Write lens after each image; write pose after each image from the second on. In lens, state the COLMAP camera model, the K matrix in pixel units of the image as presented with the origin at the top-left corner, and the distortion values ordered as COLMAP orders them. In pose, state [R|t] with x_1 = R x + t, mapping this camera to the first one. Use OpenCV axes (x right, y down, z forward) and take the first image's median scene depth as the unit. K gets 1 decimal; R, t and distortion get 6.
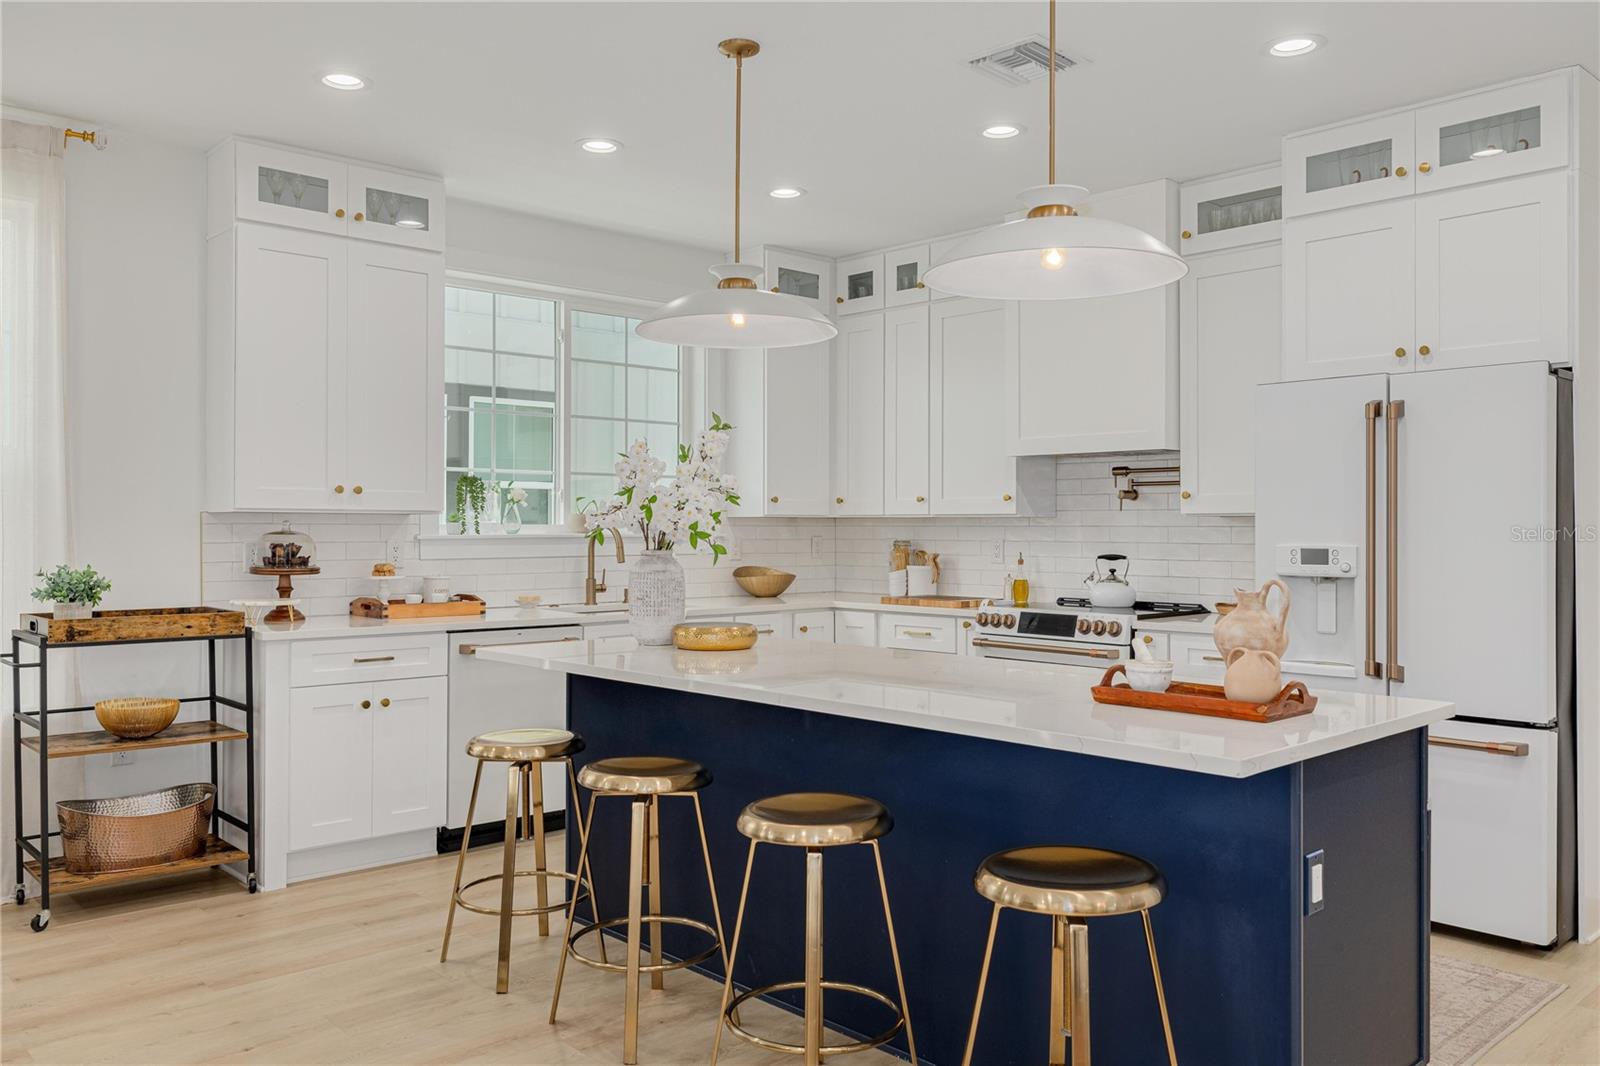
lens RADIAL K [[1236.8, 0, 789.6], [0, 1236.8, 525.2], [0, 0, 1]] dist [-0.004041, -0.006083]
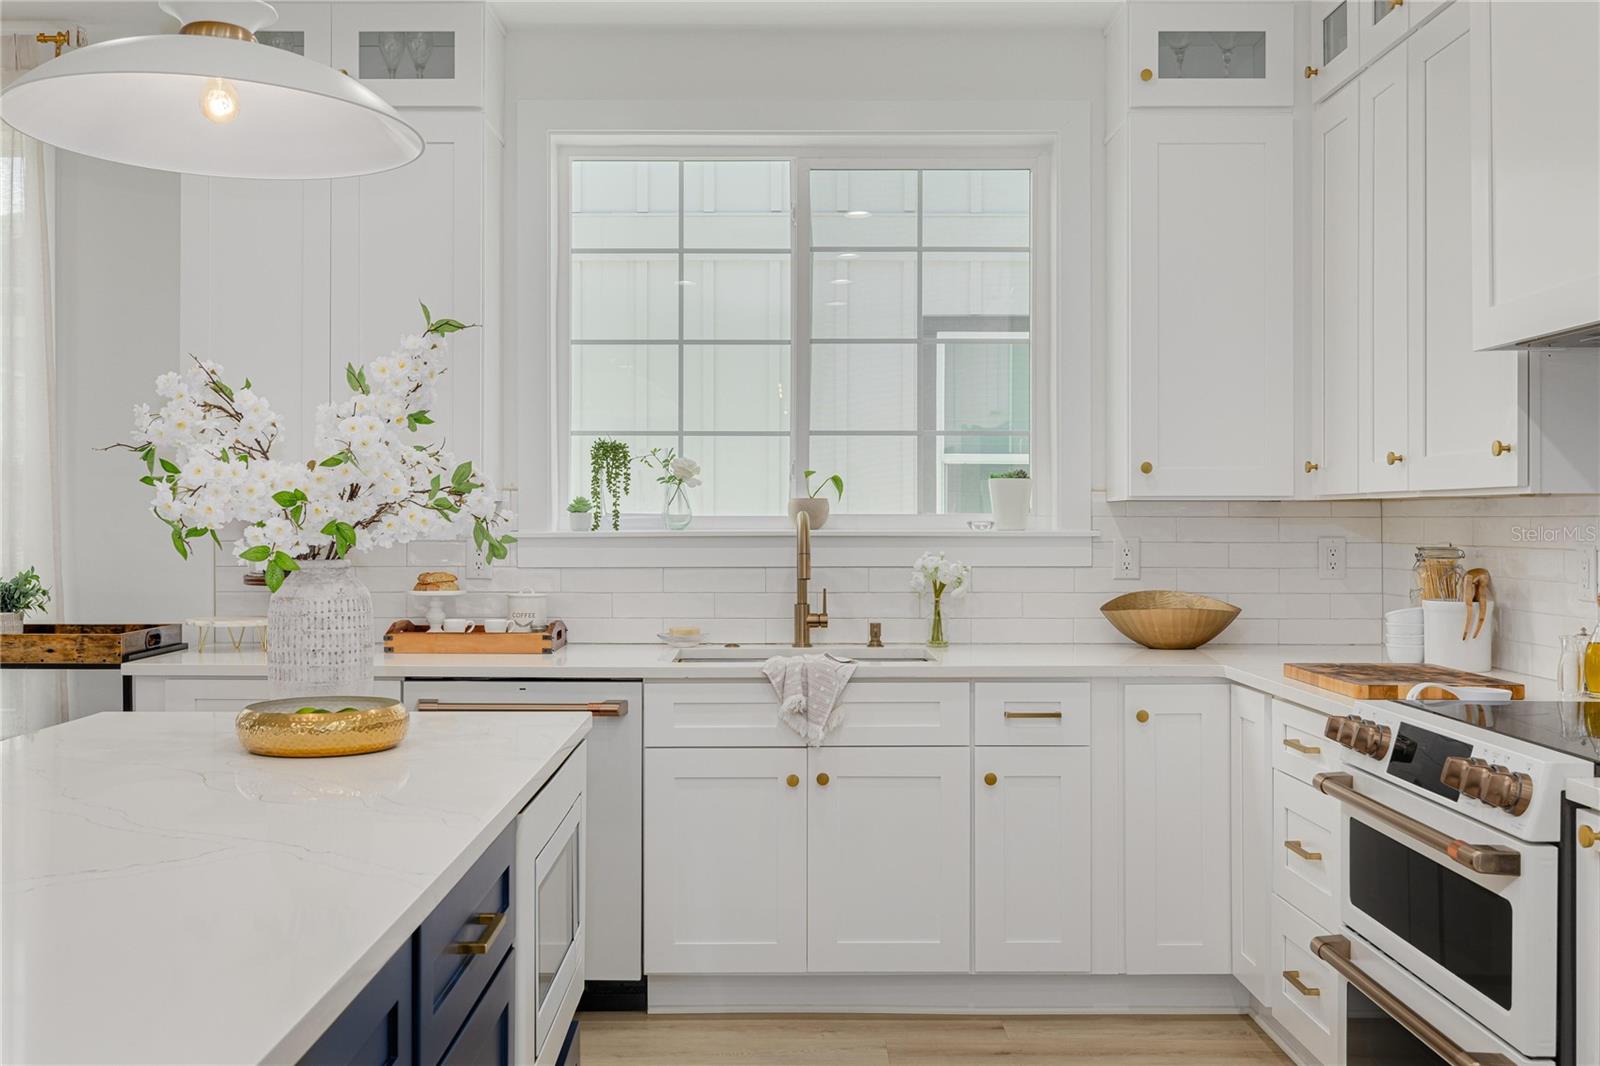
lens RADIAL K [[1548.8, 0, 776.4], [0, 1548.8, 513.0], [0, 0, 1]] dist [0.004716, 0.000000]
pose [[0.730409, -0.004877, -0.682993, 0.373388], [0.001649, 0.999984, -0.005378, 0.002498], [0.683008, 0.002802, 0.730405, 0.460491]]
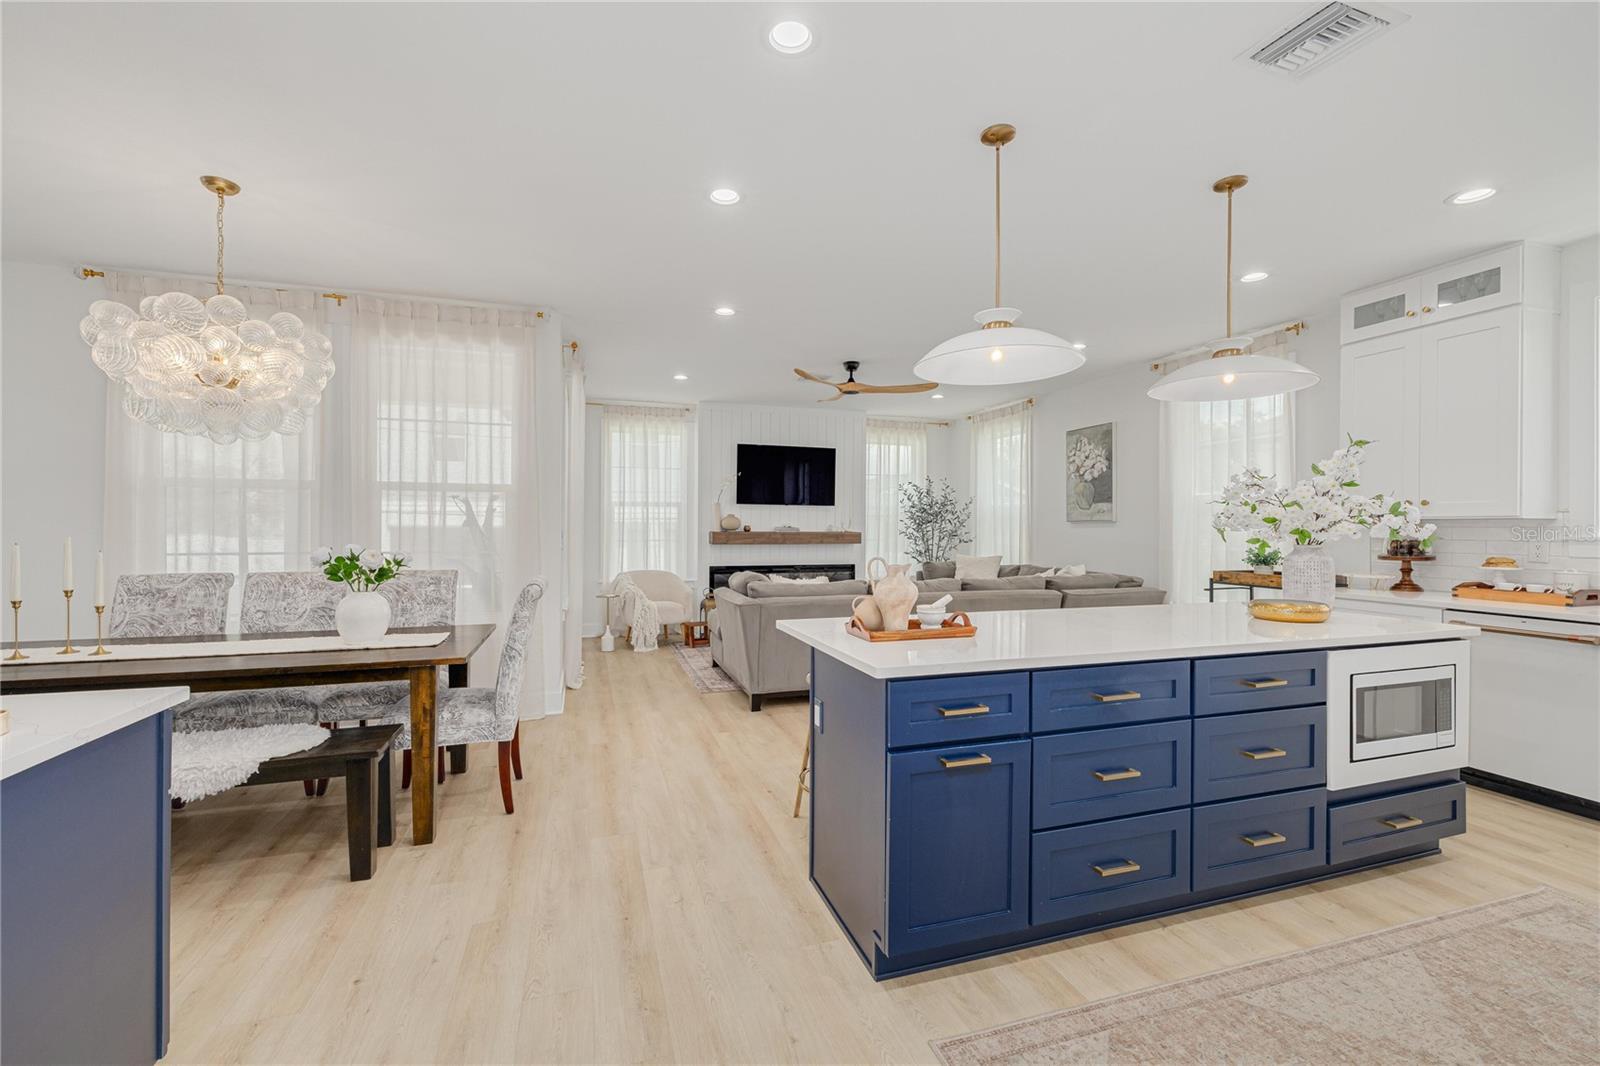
lens RADIAL K [[666.0, 0, 791.3], [0, 666.0, 532.0], [0, 0, 1]] dist [0.001228, -0.000609]
pose [[-0.425071, 0.002461, -0.905157, 0.567574], [-0.003422, 0.999985, 0.004326, 0.003647], [0.905154, 0.004936, -0.425056, 0.581584]]
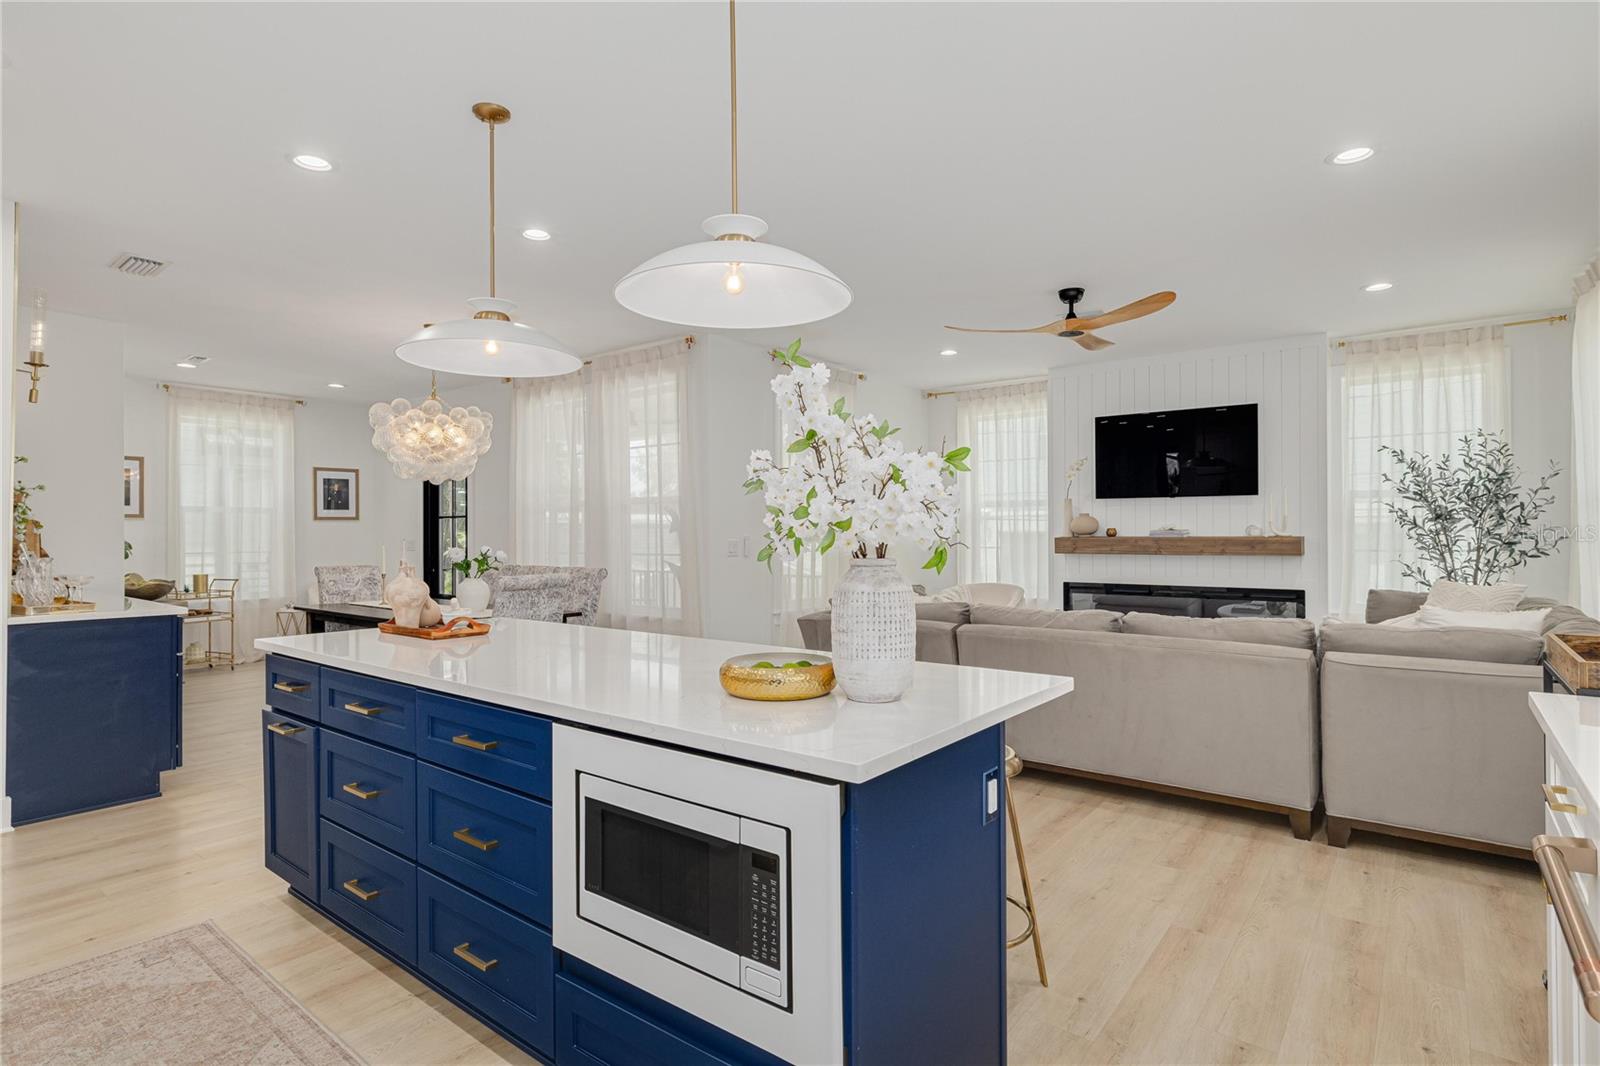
lens RADIAL K [[802.6, 0, 790.8], [0, 802.6, 533.9], [0, 0, 1]] dist [-0.001422, -0.000824]
pose [[-0.987728, 0.003041, -0.156153, 0.004431], [0.003277, 0.999994, -0.001251, 0.005080], [0.156148, -0.001747, -0.987732, 1.037109]]
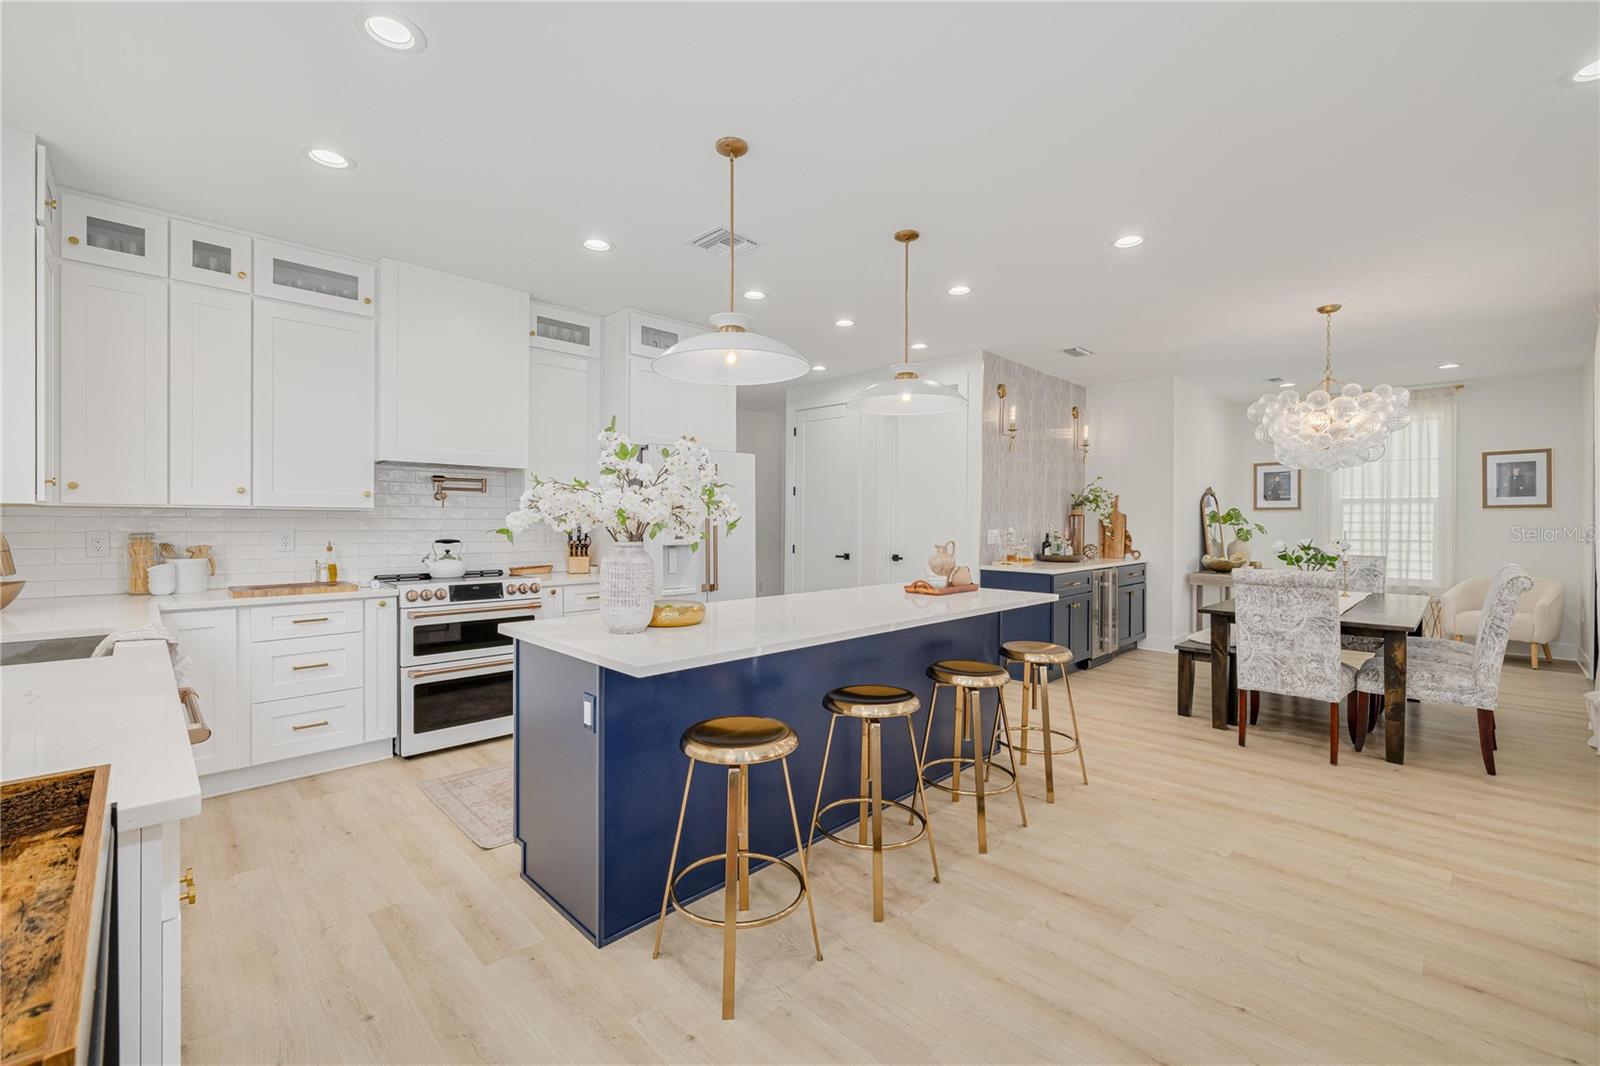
lens RADIAL K [[666.0, 0, 794.7], [0, 666.0, 523.2], [0, 0, 1]] dist [0.001228, -0.000609]
pose [[-0.030367, -0.003903, 0.999531, -0.493133], [-0.005026, 0.999980, 0.003753, 0.000919], [-0.999526, -0.004909, -0.030386, 0.637056]]
